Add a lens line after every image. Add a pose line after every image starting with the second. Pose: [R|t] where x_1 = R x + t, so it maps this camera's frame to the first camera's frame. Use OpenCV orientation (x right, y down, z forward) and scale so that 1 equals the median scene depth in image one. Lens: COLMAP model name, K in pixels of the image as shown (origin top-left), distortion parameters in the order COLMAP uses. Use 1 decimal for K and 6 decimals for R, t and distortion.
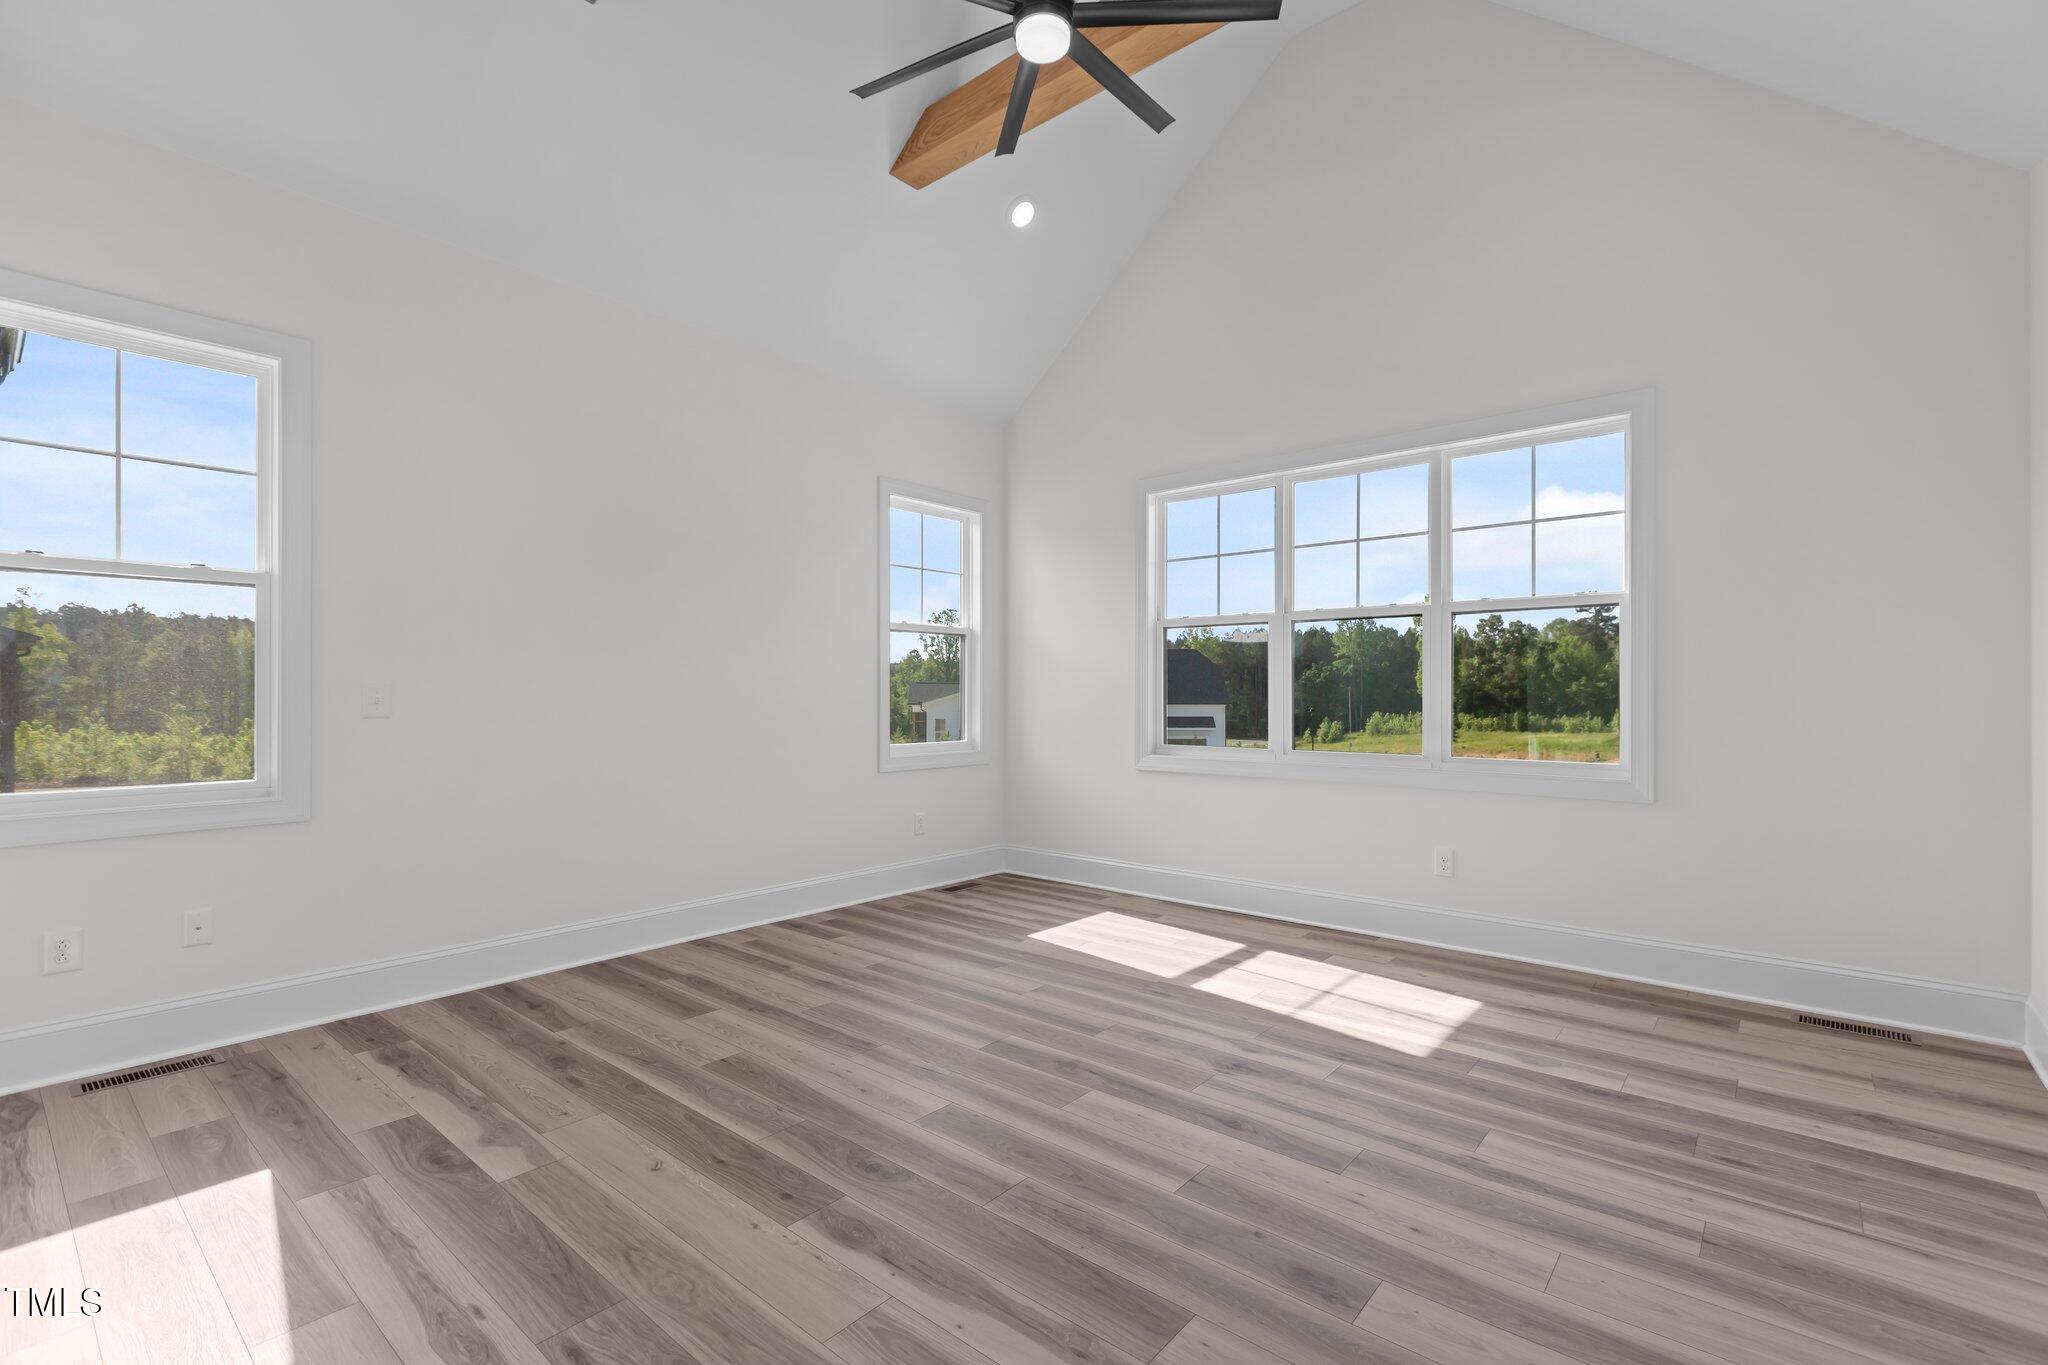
lens RADIAL K [[900.1, 0, 1024.0], [0, 900.1, 683.5], [0, 0, 1]] dist [0.001625, 0.000014]
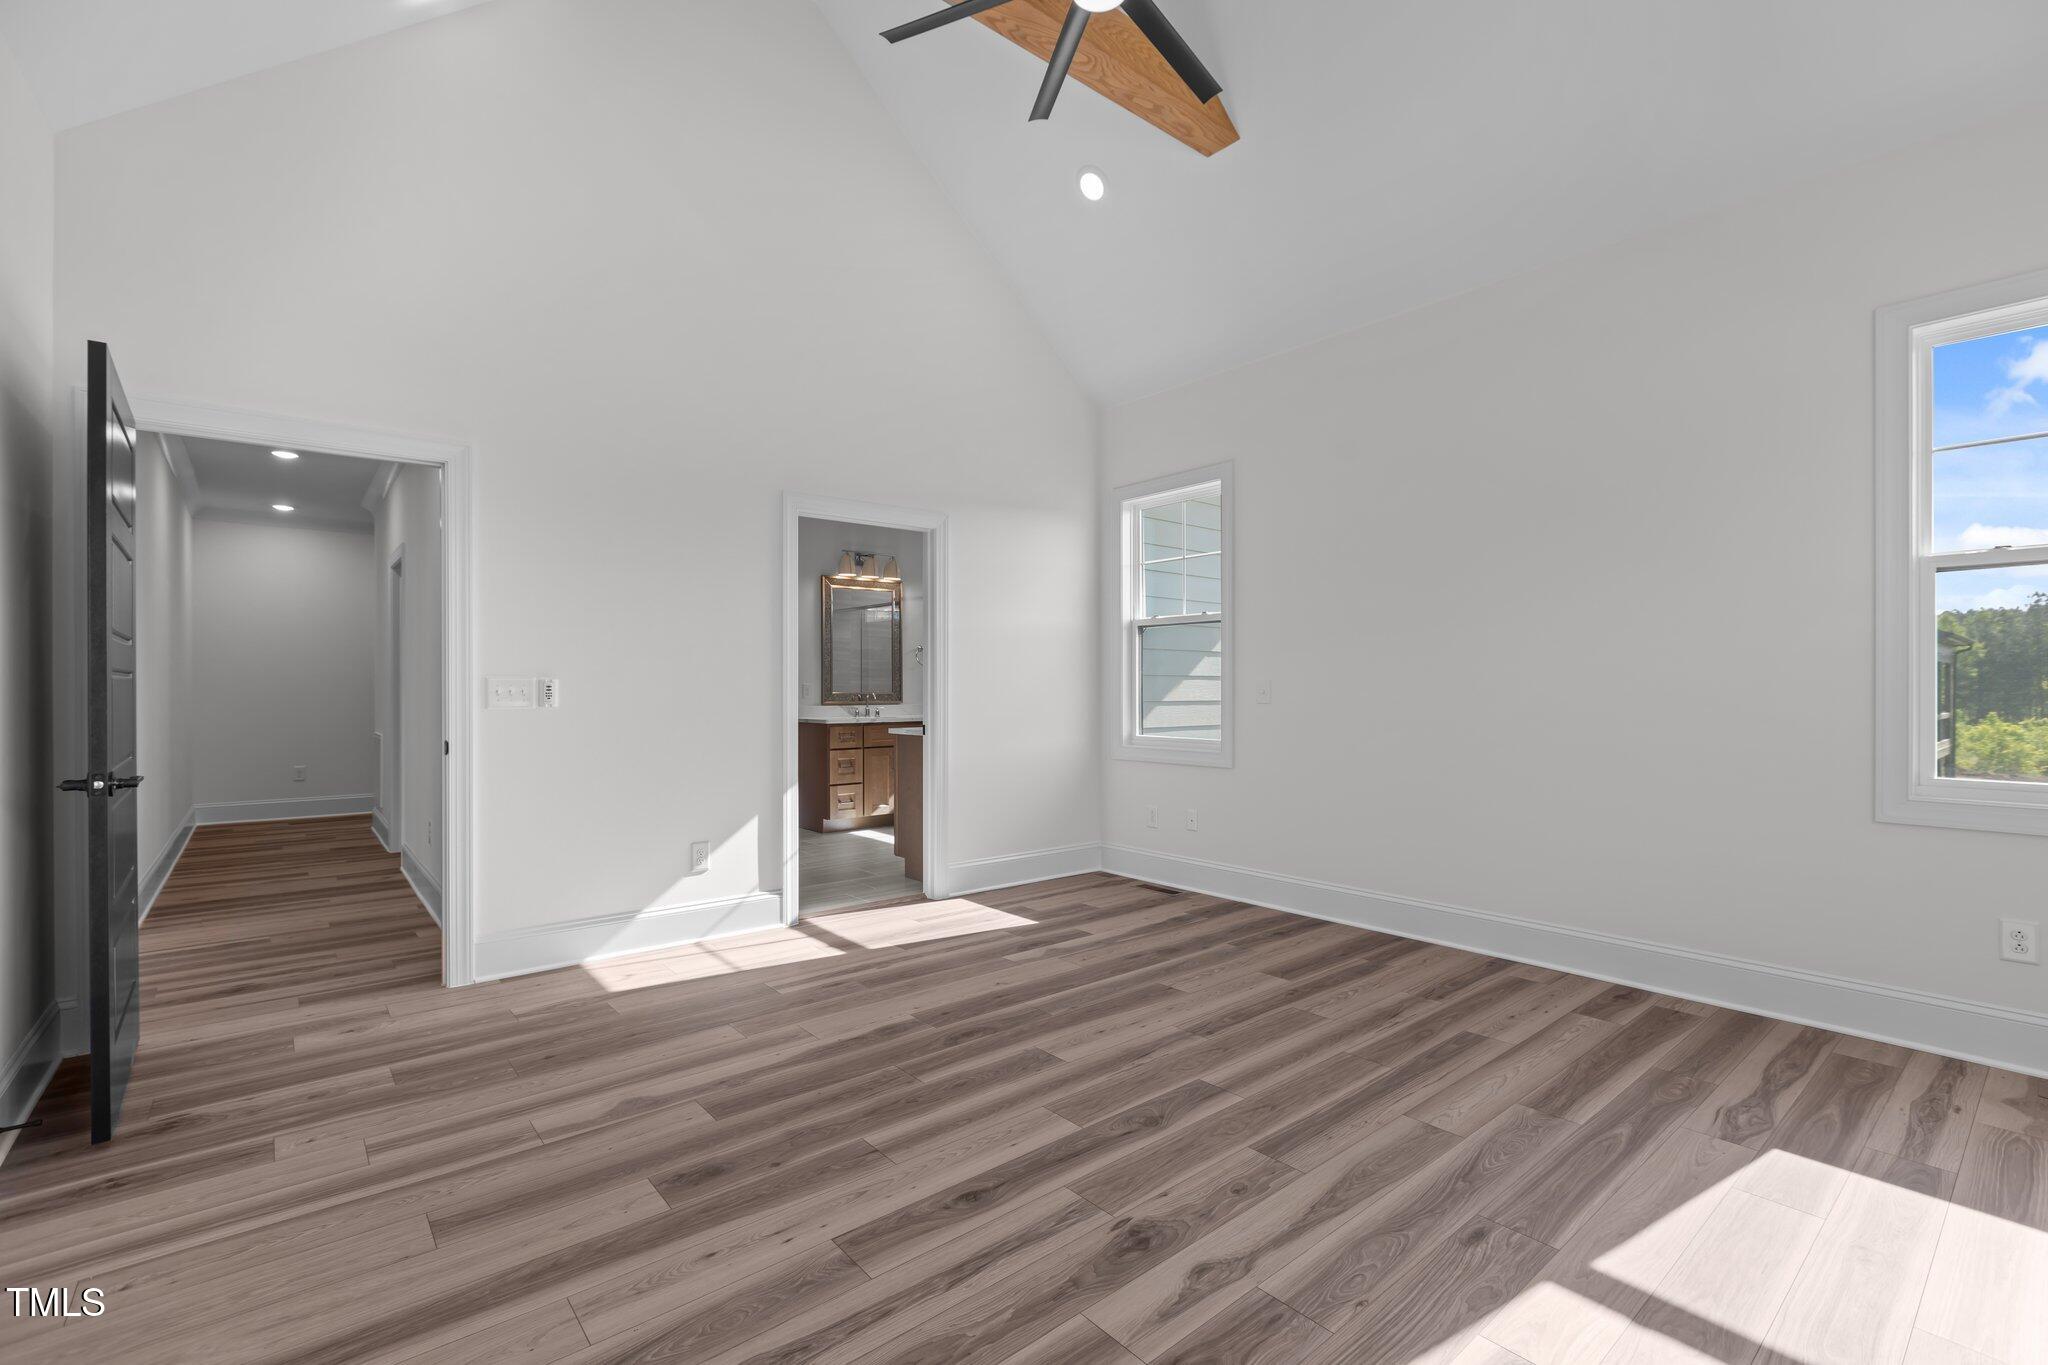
lens RADIAL K [[900.1, 0, 1042.6], [0, 900.1, 693.2], [0, 0, 1]] dist [0.001625, 0.000014]
pose [[-0.151357, 0.004649, -0.988468, 0.858039], [0.014479, 0.999892, 0.002486, 0.012870], [0.988373, -0.013936, -0.151408, 0.977028]]
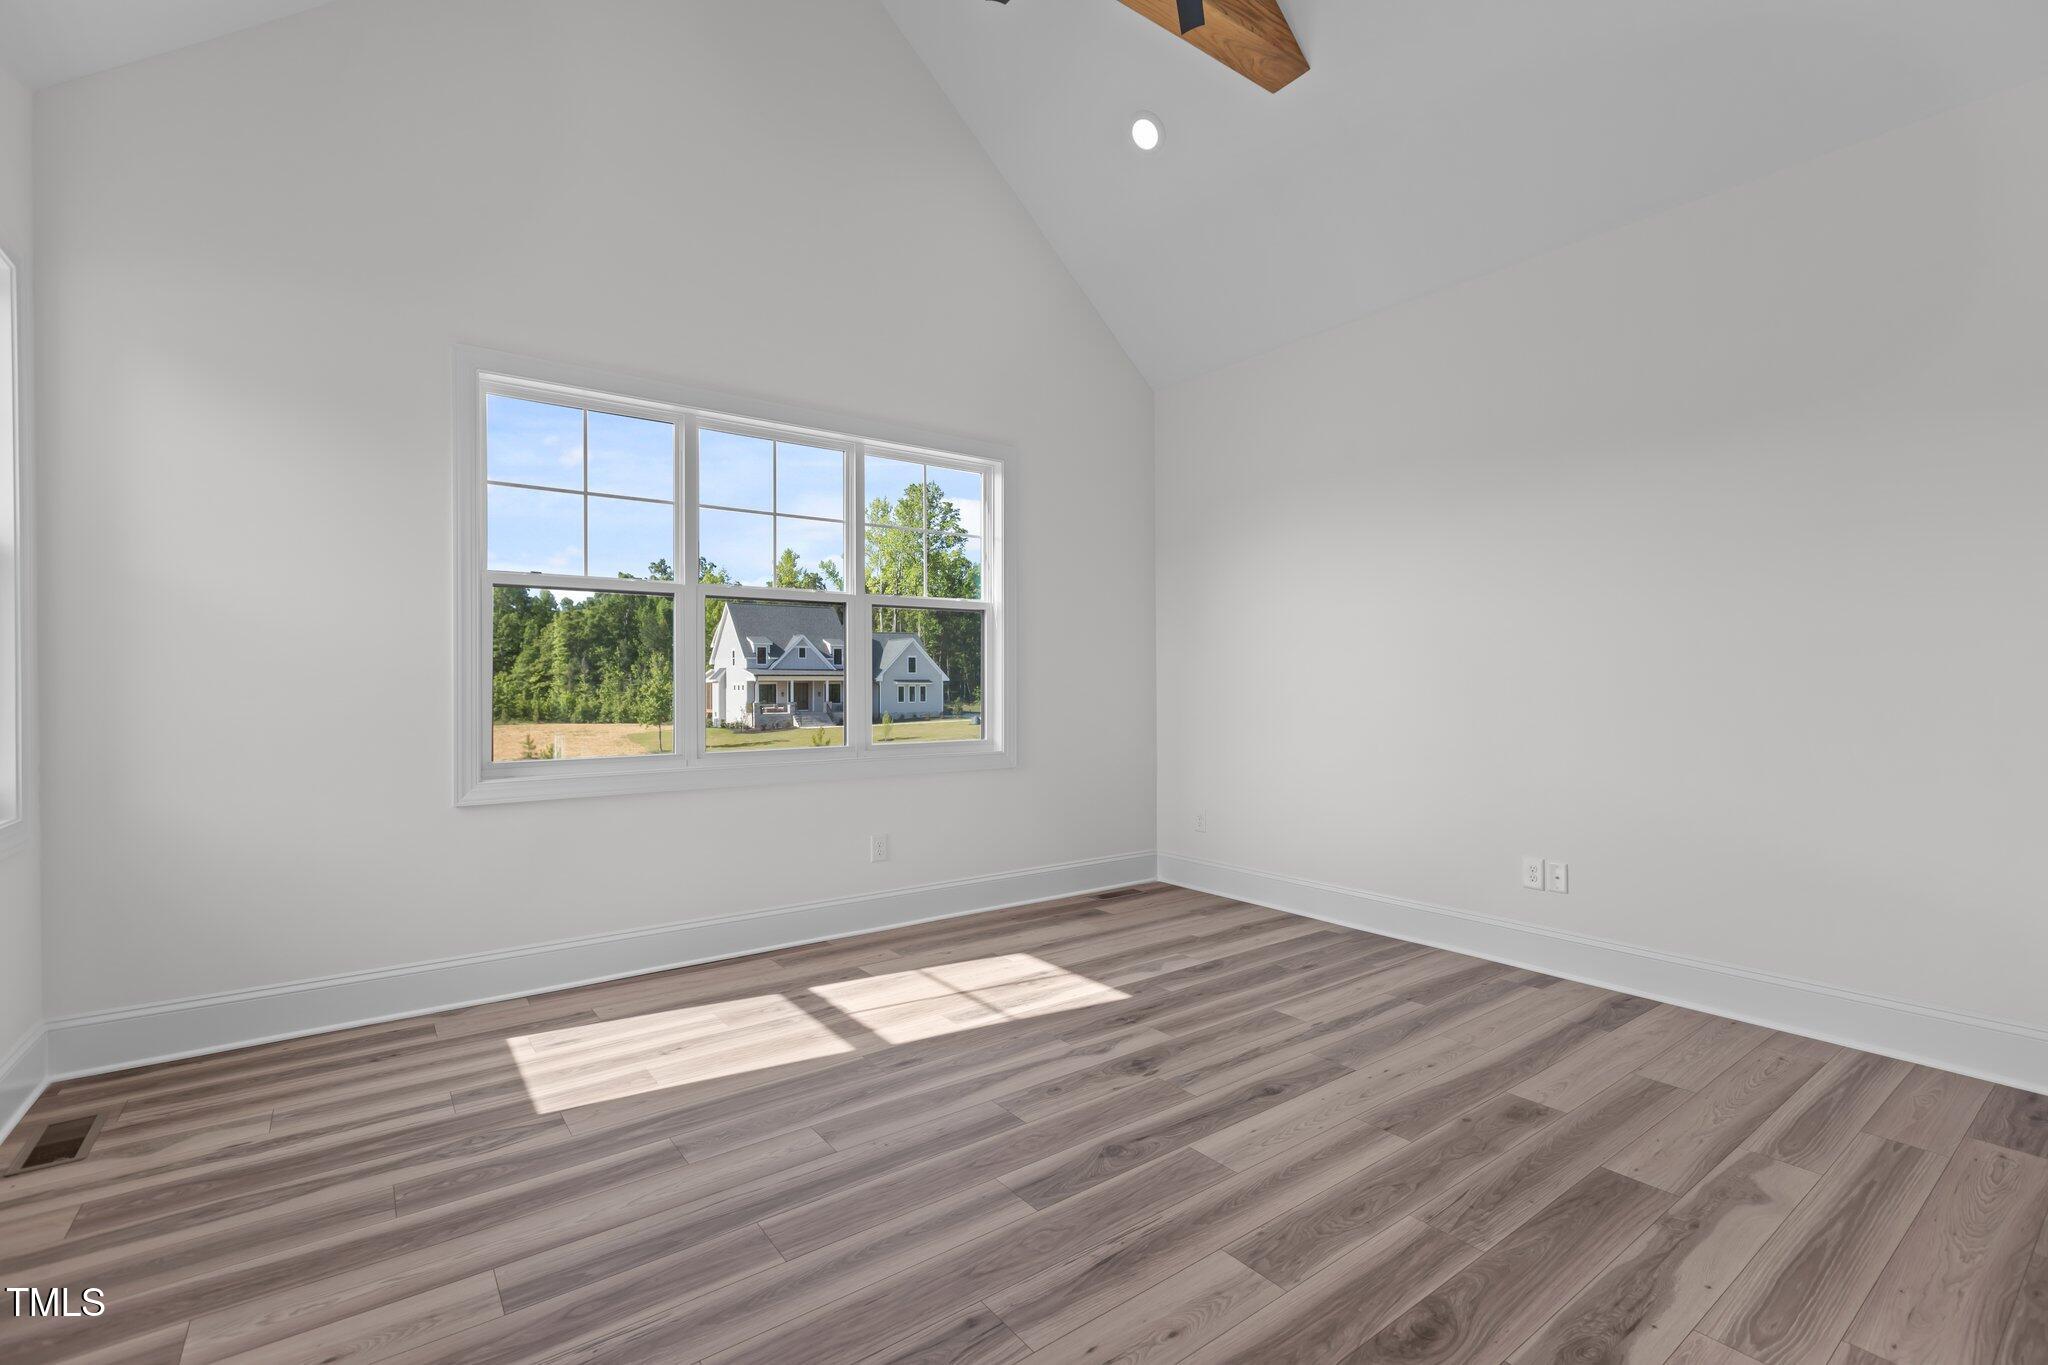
lens RADIAL K [[900.1, 0, 1025.5], [0, 900.1, 681.8], [0, 0, 1]] dist [0.001625, 0.000014]
pose [[0.227570, 0.000685, 0.973762, -0.704517], [-0.010563, 0.999943, 0.001765, 0.007124], [-0.973704, -0.010687, 0.227564, 0.850429]]
